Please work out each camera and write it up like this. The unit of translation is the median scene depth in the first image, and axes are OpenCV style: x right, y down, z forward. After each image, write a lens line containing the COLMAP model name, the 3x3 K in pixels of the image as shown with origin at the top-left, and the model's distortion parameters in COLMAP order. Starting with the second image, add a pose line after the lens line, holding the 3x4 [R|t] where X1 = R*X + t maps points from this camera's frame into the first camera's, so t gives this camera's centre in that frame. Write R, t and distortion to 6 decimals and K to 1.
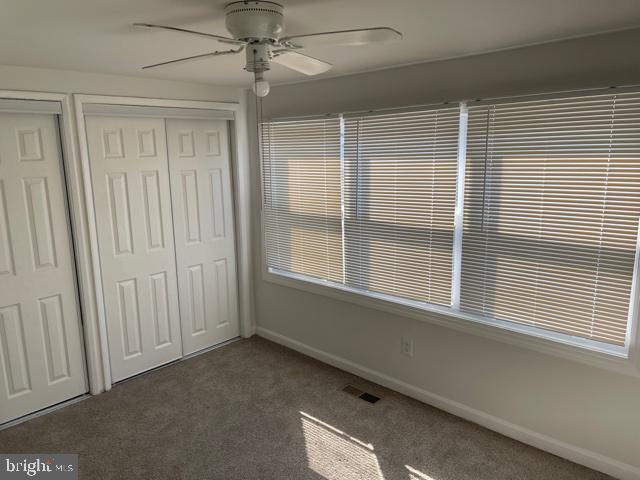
lens RADIAL K [[481.3, 0, 316.7], [0, 481.3, 235.0], [0, 0, 1]] dist [0.033865, -0.018708]
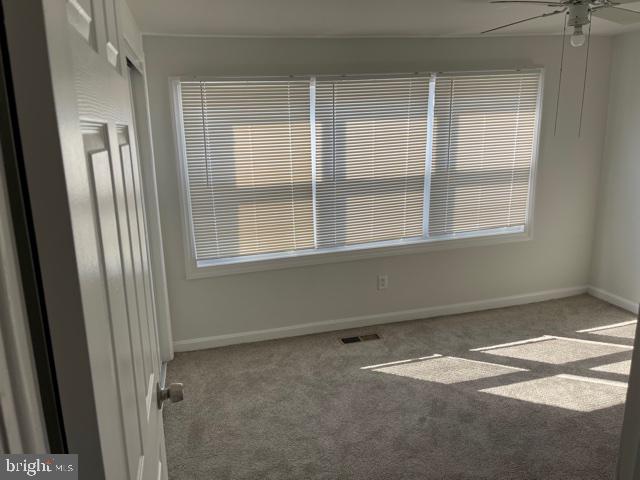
lens RADIAL K [[481.3, 0, 319.1], [0, 481.3, 240.9], [0, 0, 1]] dist [0.033865, -0.018708]
pose [[0.529564, -0.198109, 0.824812, -0.837921], [0.180382, 0.976407, 0.118706, -0.034824], [-0.828869, 0.085919, 0.552806, 0.465764]]
